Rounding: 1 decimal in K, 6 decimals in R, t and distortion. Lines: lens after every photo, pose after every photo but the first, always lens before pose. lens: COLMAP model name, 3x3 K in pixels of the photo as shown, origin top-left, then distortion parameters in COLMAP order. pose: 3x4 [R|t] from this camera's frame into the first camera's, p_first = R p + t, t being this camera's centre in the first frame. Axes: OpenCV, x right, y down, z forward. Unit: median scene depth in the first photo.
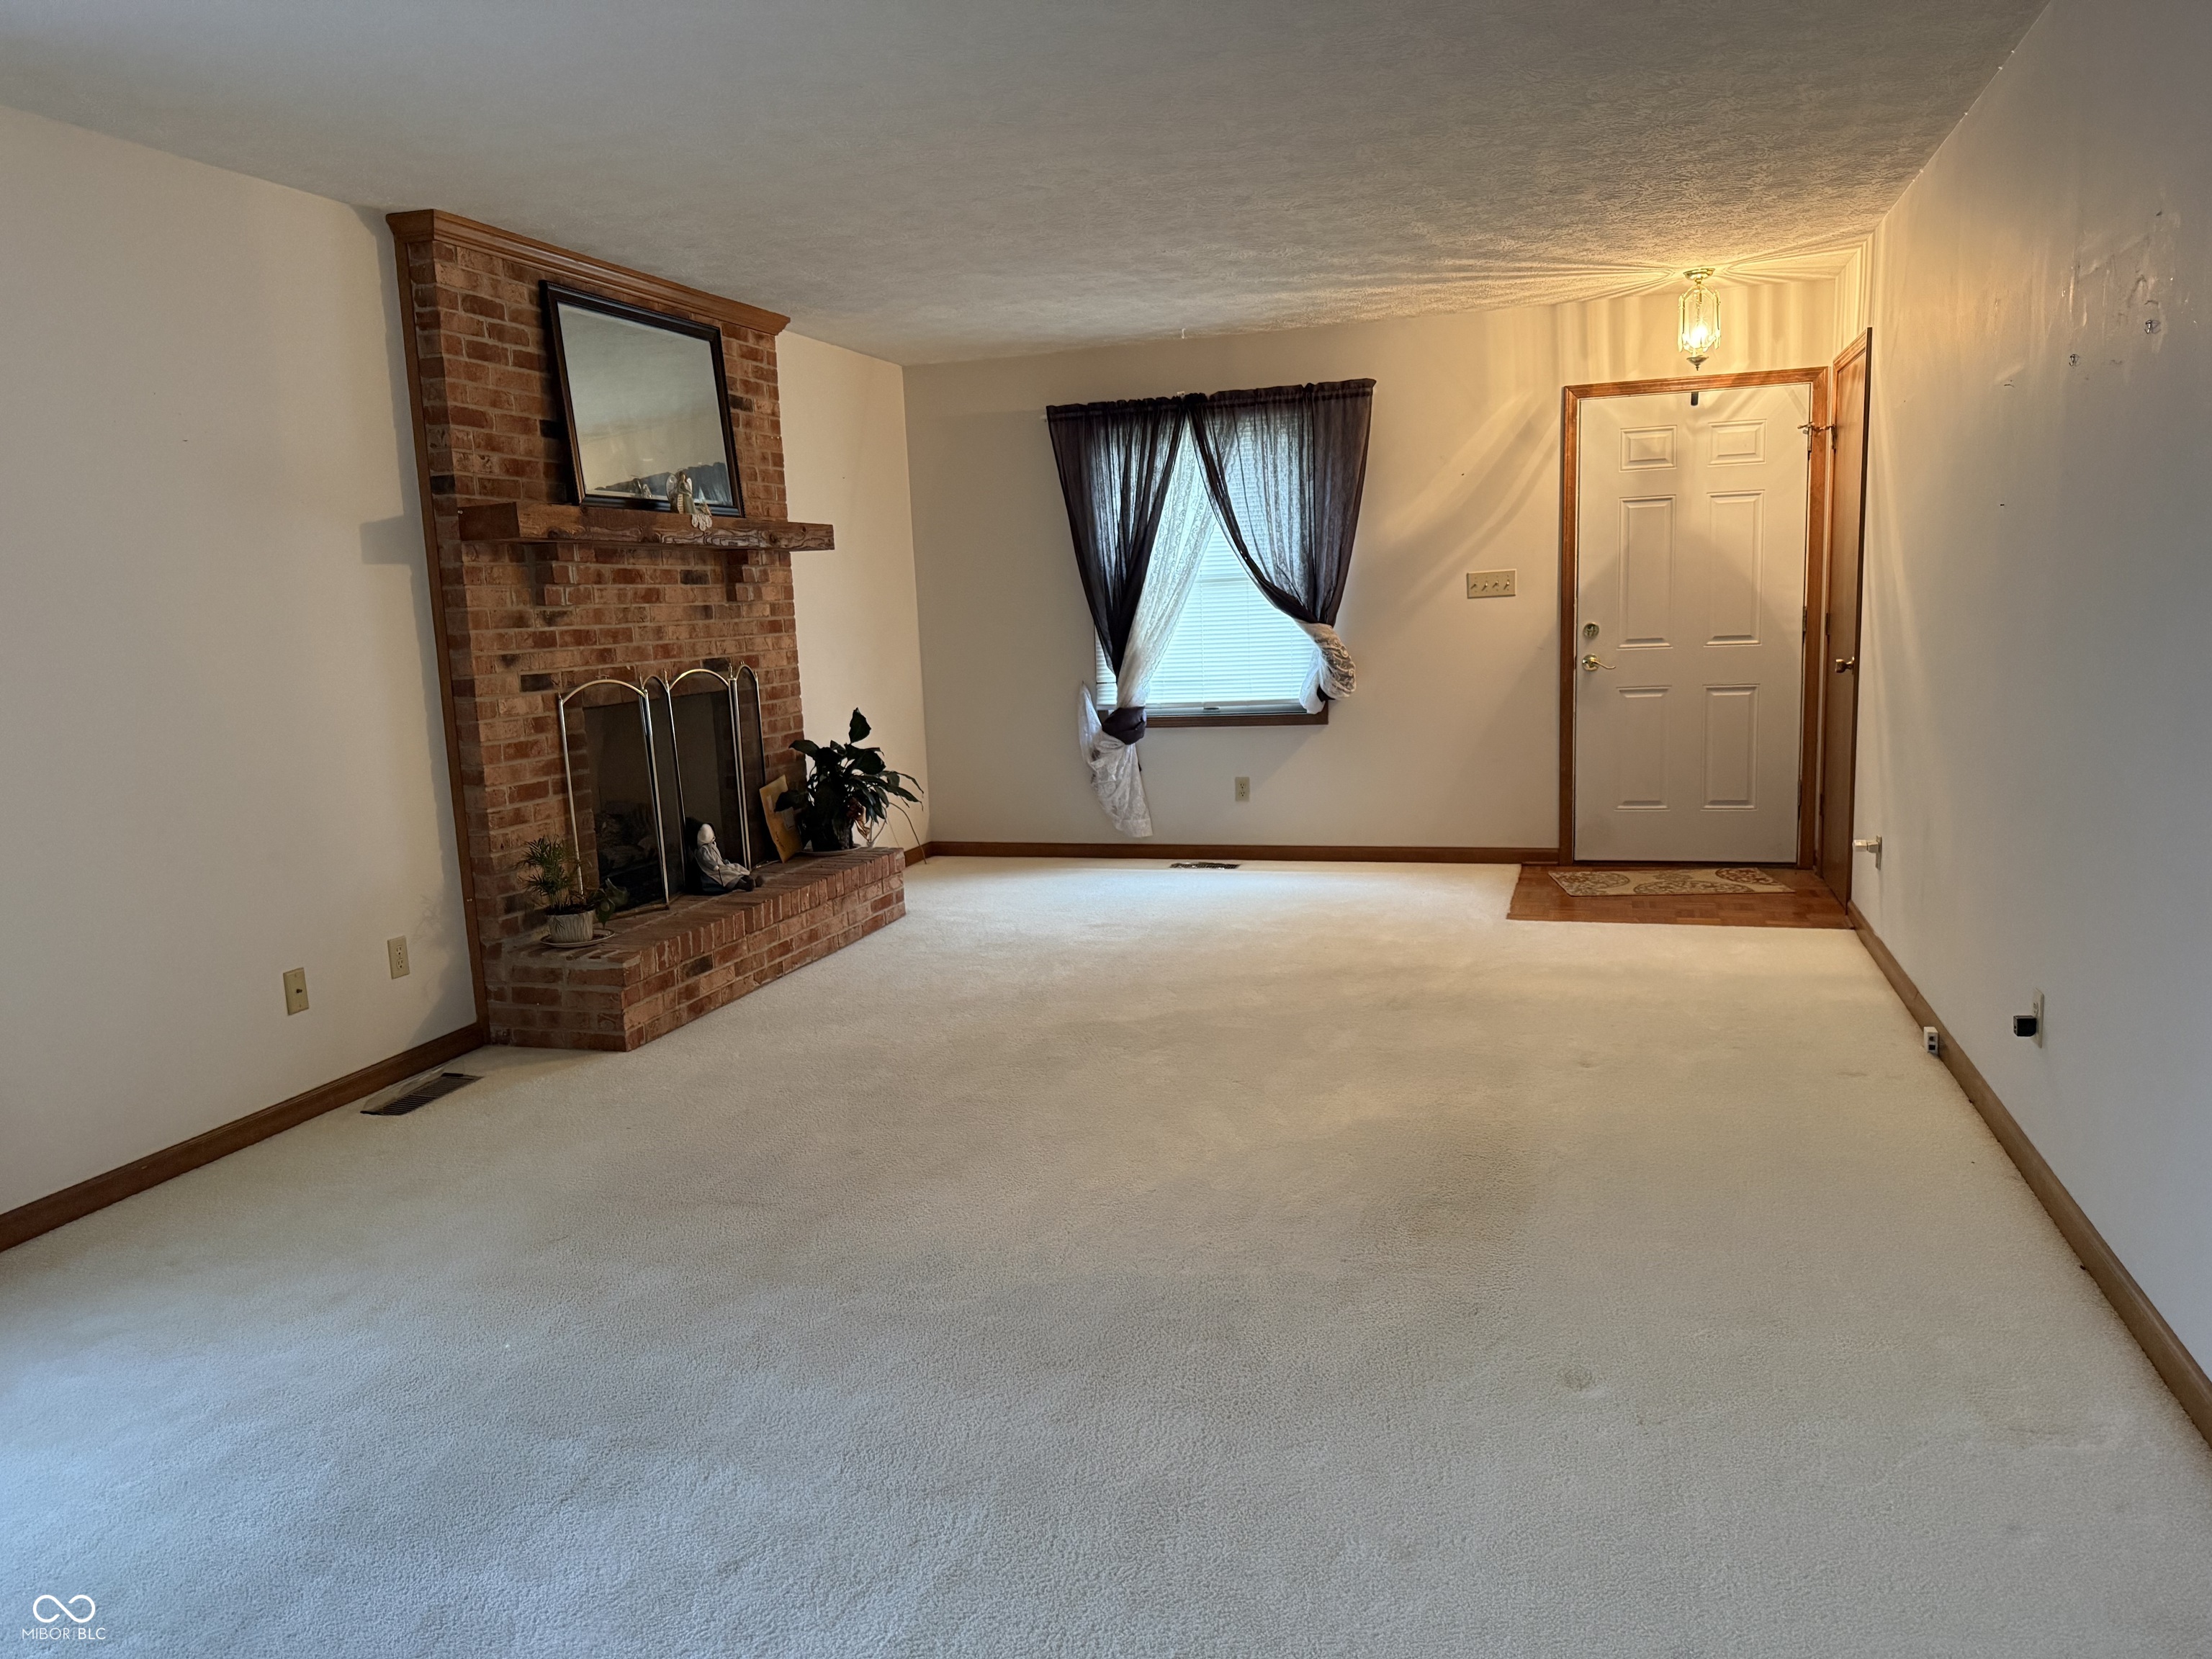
lens RADIAL K [[1524.5, 0, 1106.0], [0, 1524.5, 829.5], [0, 0, 1]] dist [0.001075, -0.164493]
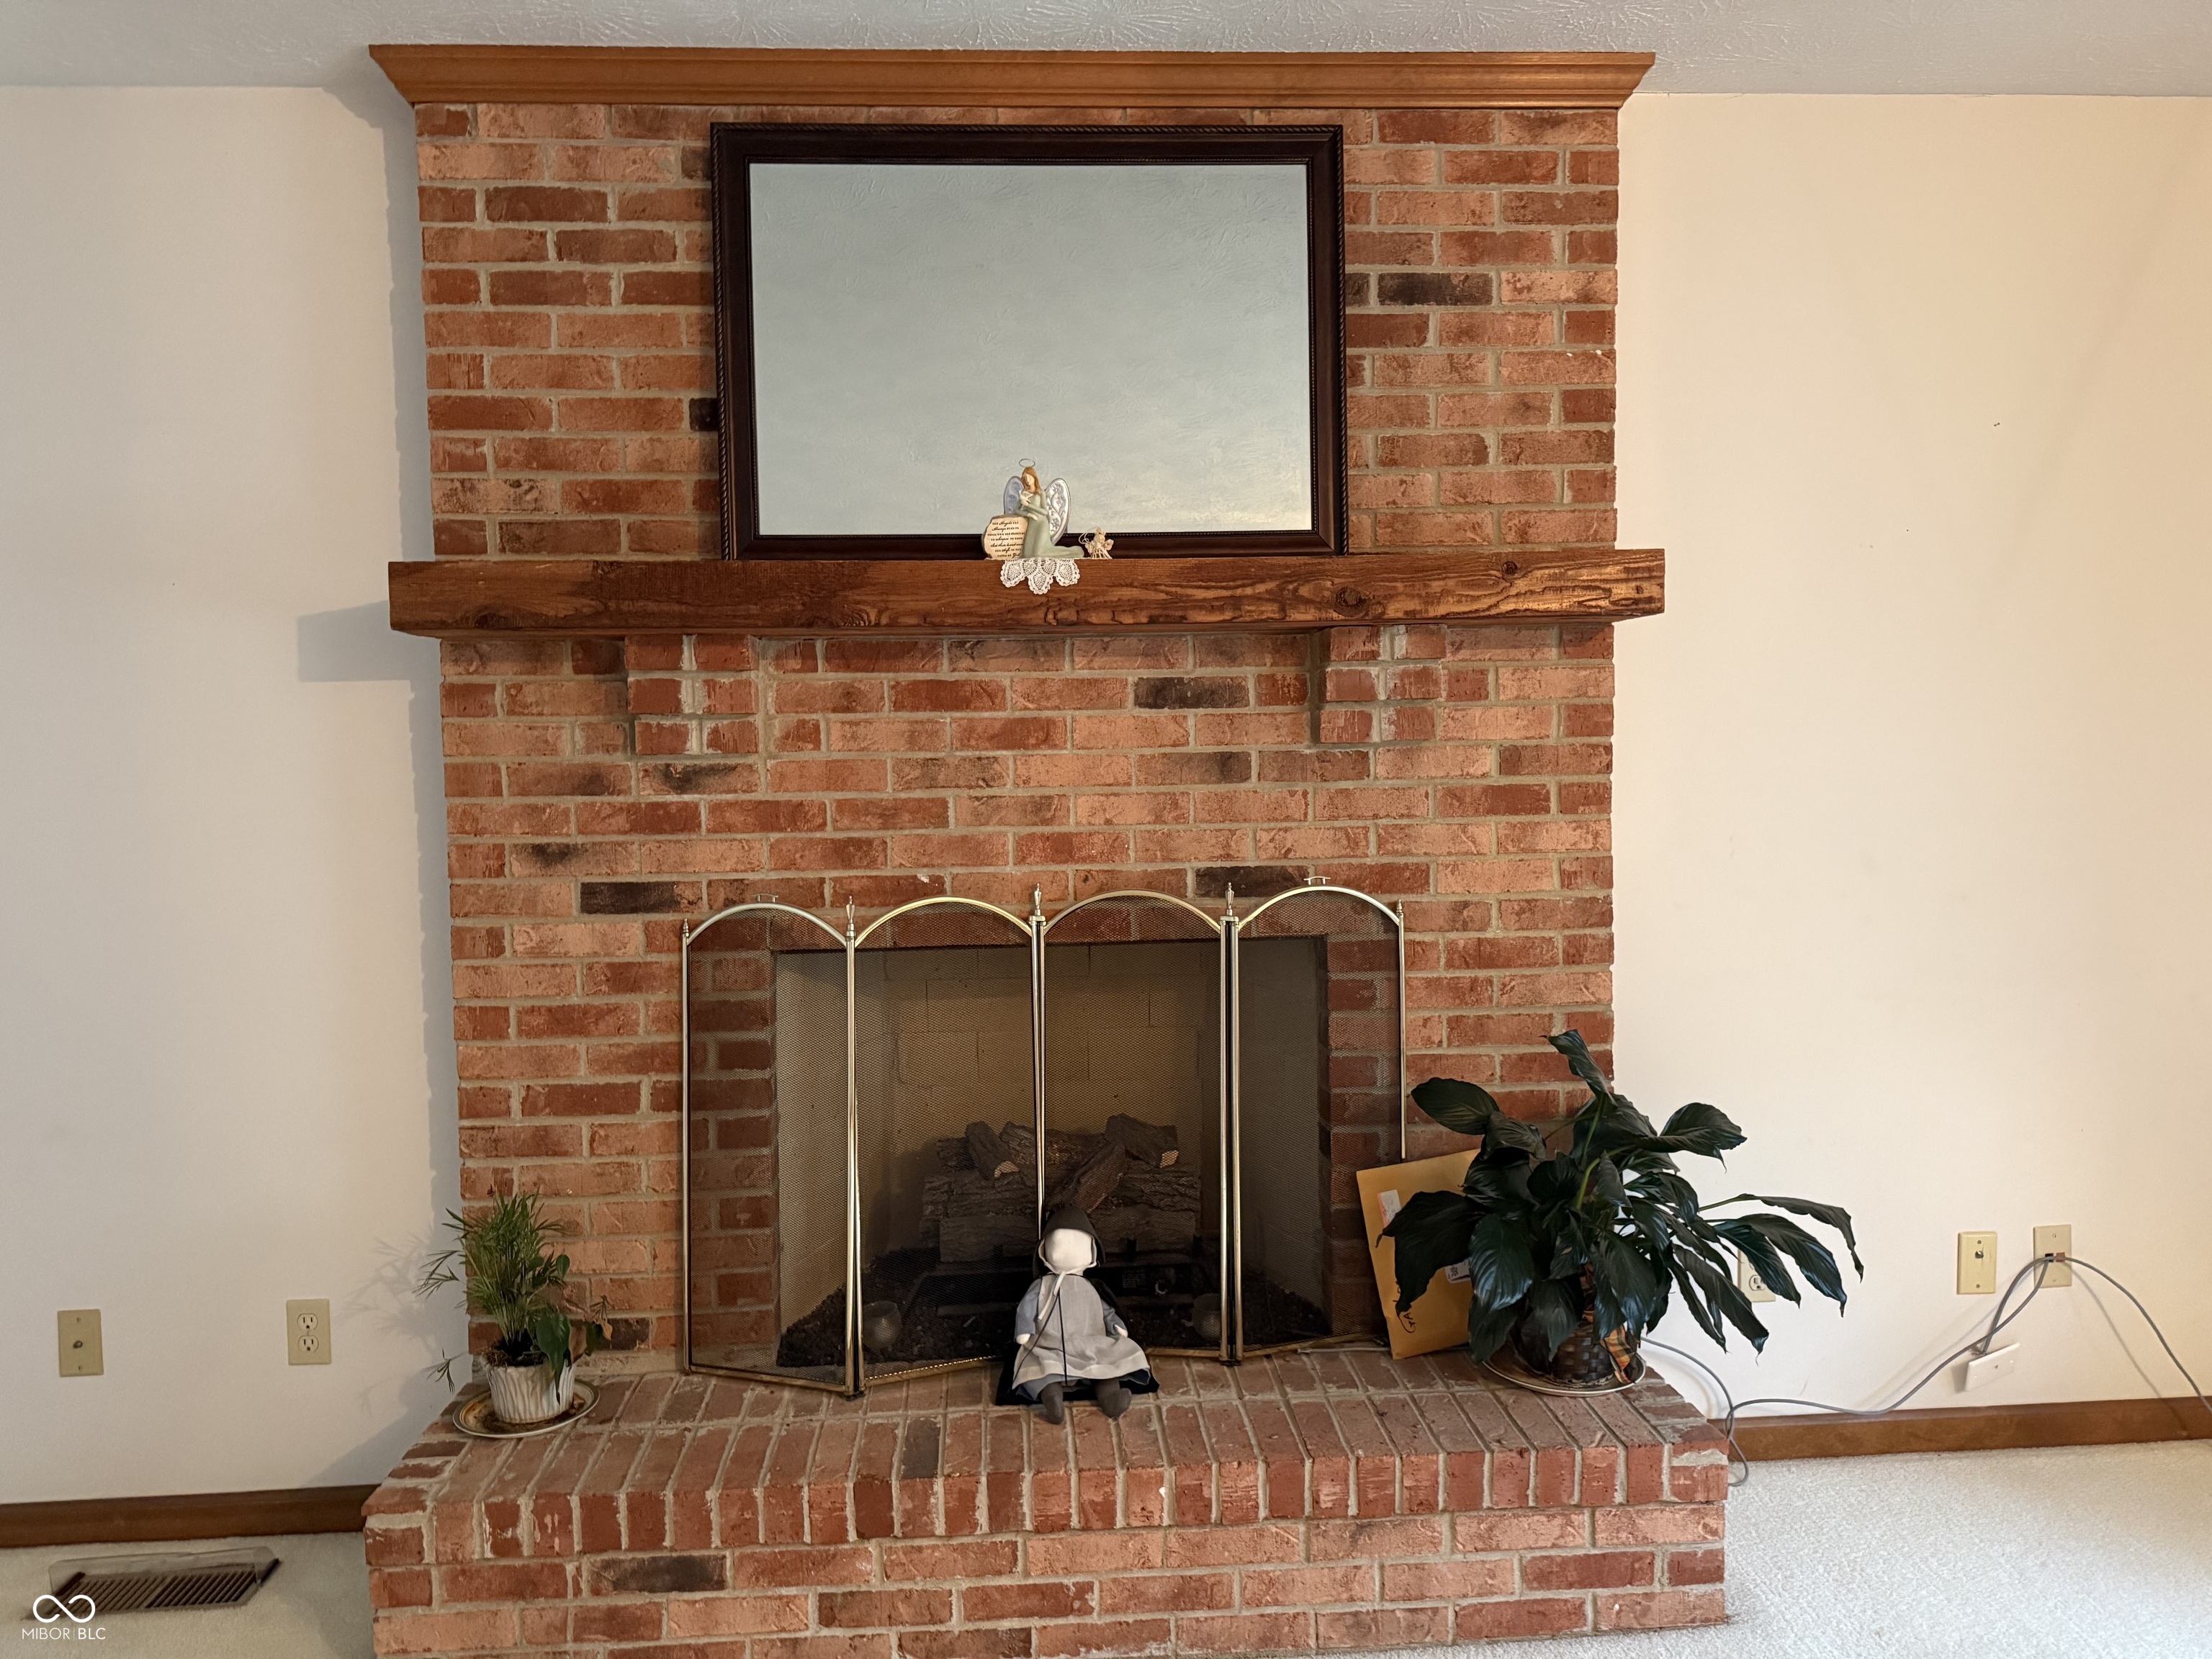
lens RADIAL K [[1414.4, 0, 1105.1], [0, 1414.4, 871.5], [0, 0, 1]] dist [0.048144, -0.073006]
pose [[0.356624, 0.075254, -0.931212, 0.135296], [-0.131050, 0.990925, 0.029892, -0.131136], [0.925011, 0.111375, 0.363249, 0.894188]]
